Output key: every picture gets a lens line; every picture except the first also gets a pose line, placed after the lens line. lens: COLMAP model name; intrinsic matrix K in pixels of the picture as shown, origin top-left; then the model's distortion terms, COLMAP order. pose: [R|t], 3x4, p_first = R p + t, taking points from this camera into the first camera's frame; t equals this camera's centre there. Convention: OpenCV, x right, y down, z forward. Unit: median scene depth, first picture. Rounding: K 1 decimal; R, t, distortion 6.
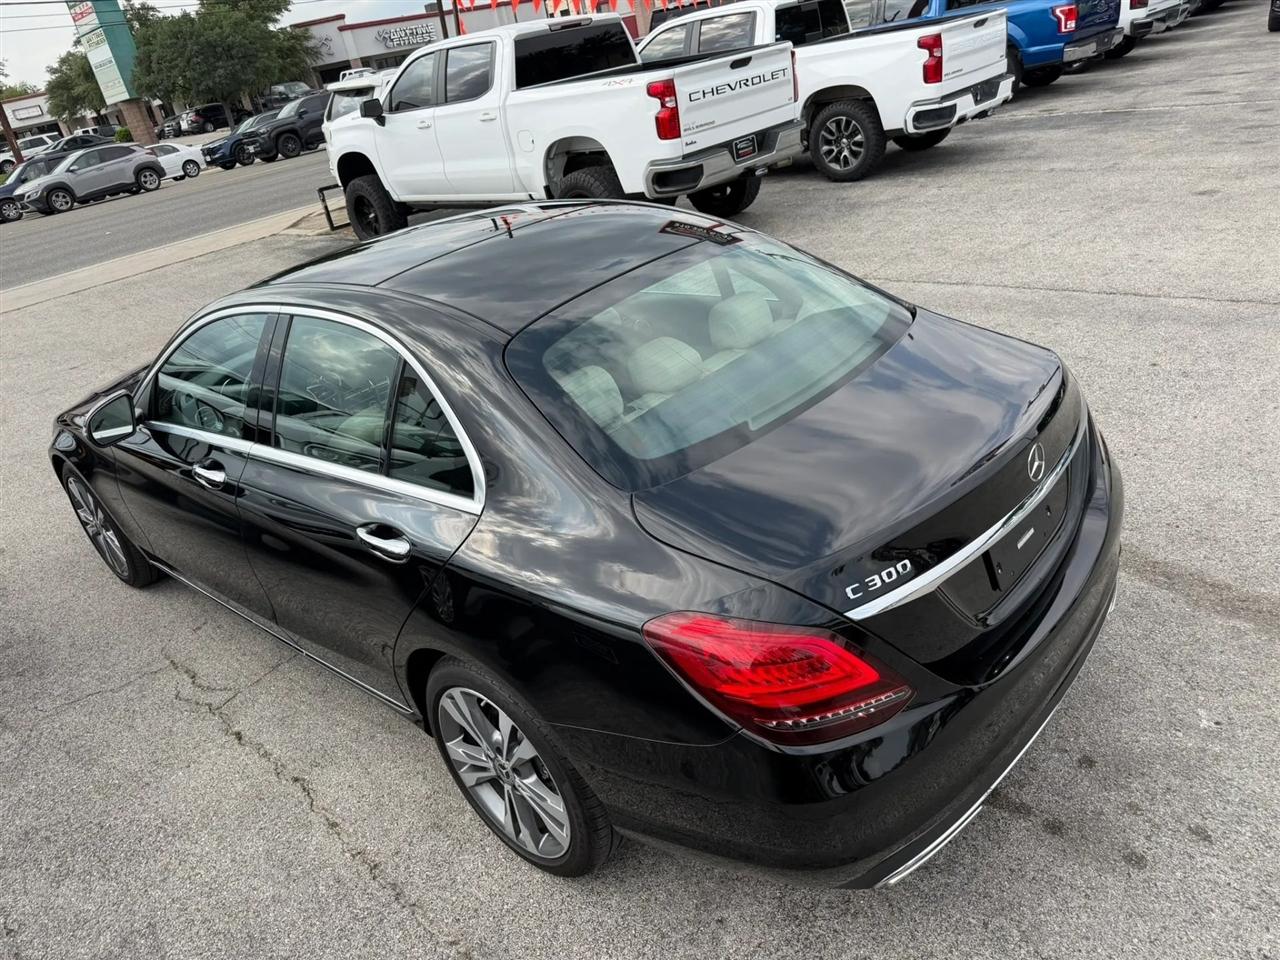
lens RADIAL K [[965.5, 0, 613.2], [0, 965.5, 482.9], [0, 0, 1]] dist [0.002184, -0.000879]
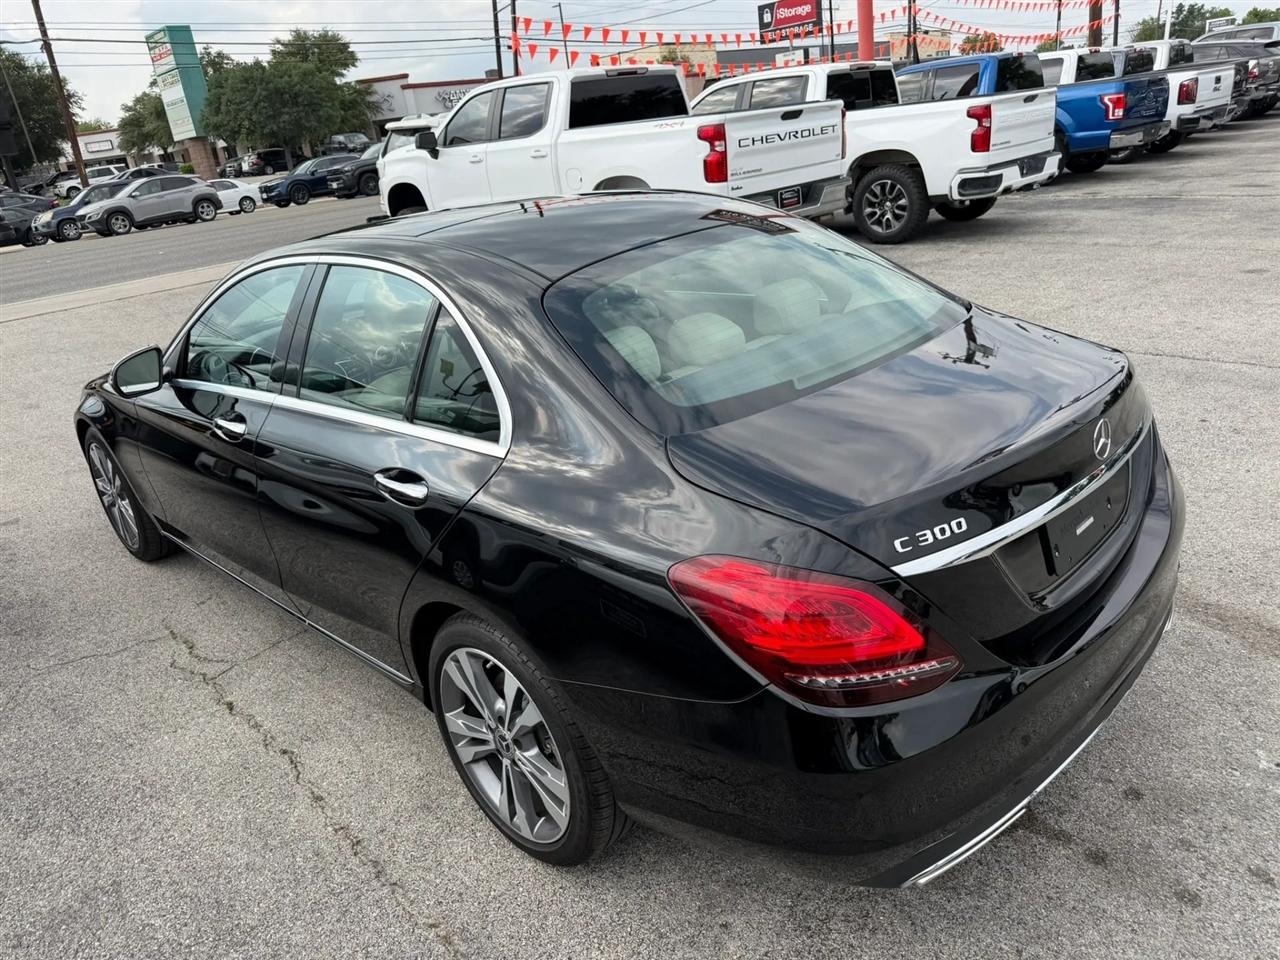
lens RADIAL K [[958.8, 0, 603.1], [0, 958.8, 479.5], [0, 0, 1]] dist [0.006361, -0.006960]
pose [[0.996303, 0.080062, -0.031160, -0.005317], [-0.082135, 0.994003, -0.072198, 0.061010], [0.025193, 0.074490, 0.996903, 0.032838]]
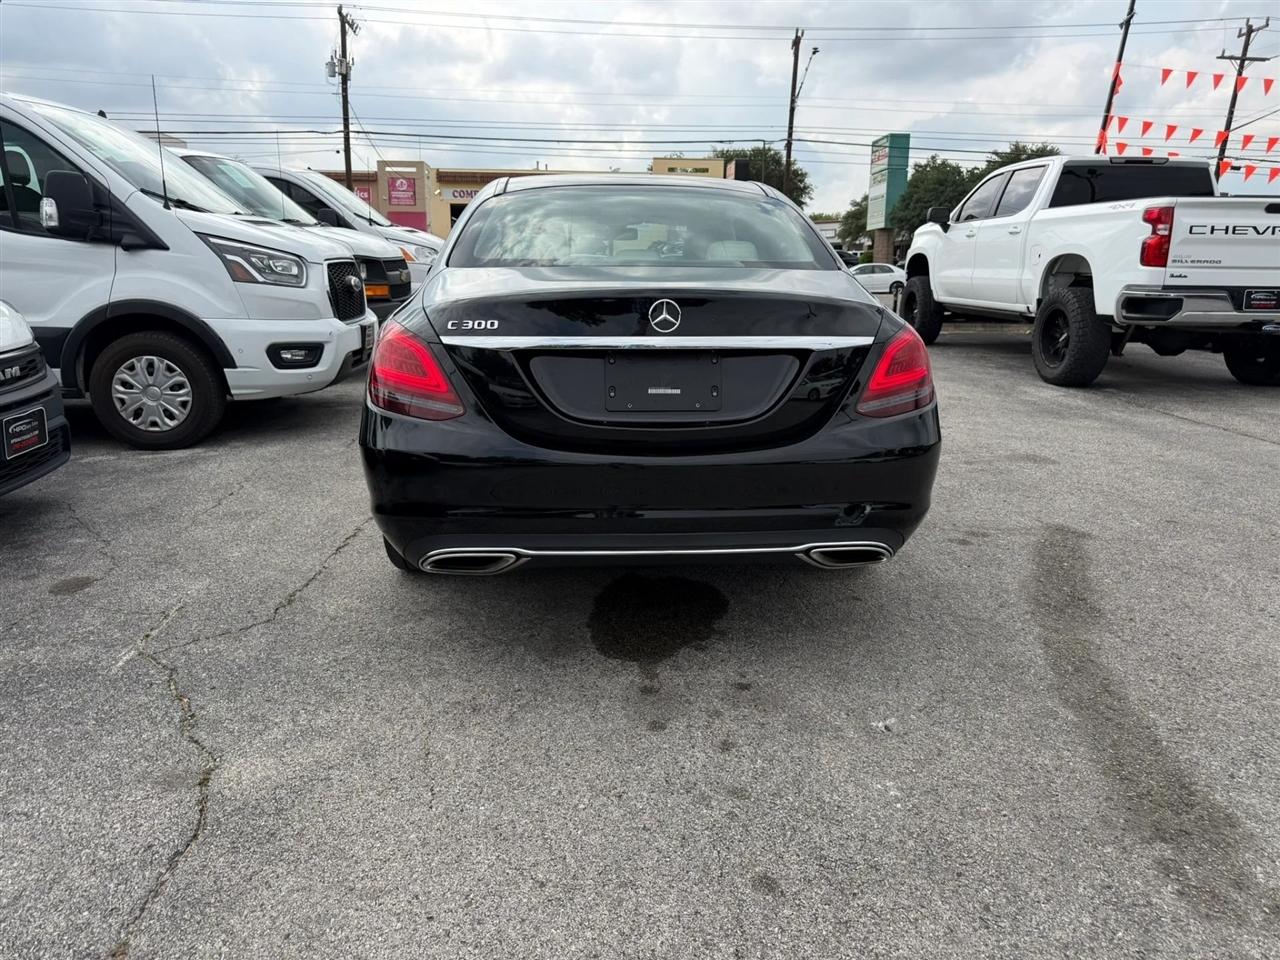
lens RADIAL K [[952.9, 0, 614.2], [0, 952.9, 453.0], [0, 0, 1]] dist [0.003977, -0.003474]
pose [[0.703729, 0.308987, -0.639760, 0.586807], [-0.420859, 0.906782, -0.024989, 0.093804], [0.572401, 0.286834, 0.768169, 0.056457]]
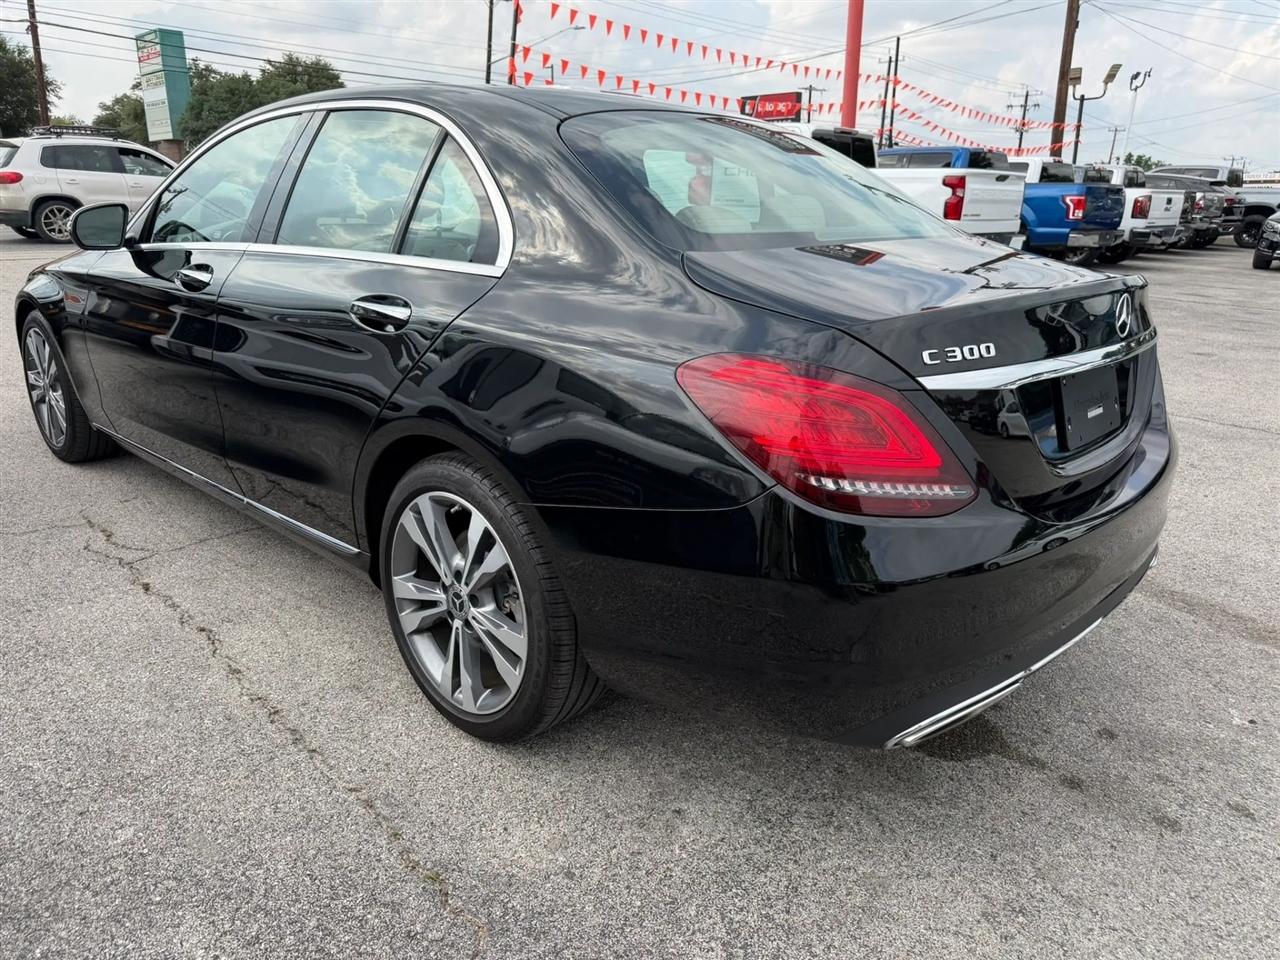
lens RADIAL K [[958.8, 0, 603.1], [0, 958.8, 479.5], [0, 0, 1]] dist [0.006361, -0.006960]
pose [[0.980087, 0.196941, 0.025390, -0.017065], [-0.190783, 0.969378, -0.154623, 0.177567], [-0.055064, 0.146700, 0.987647, 0.079190]]
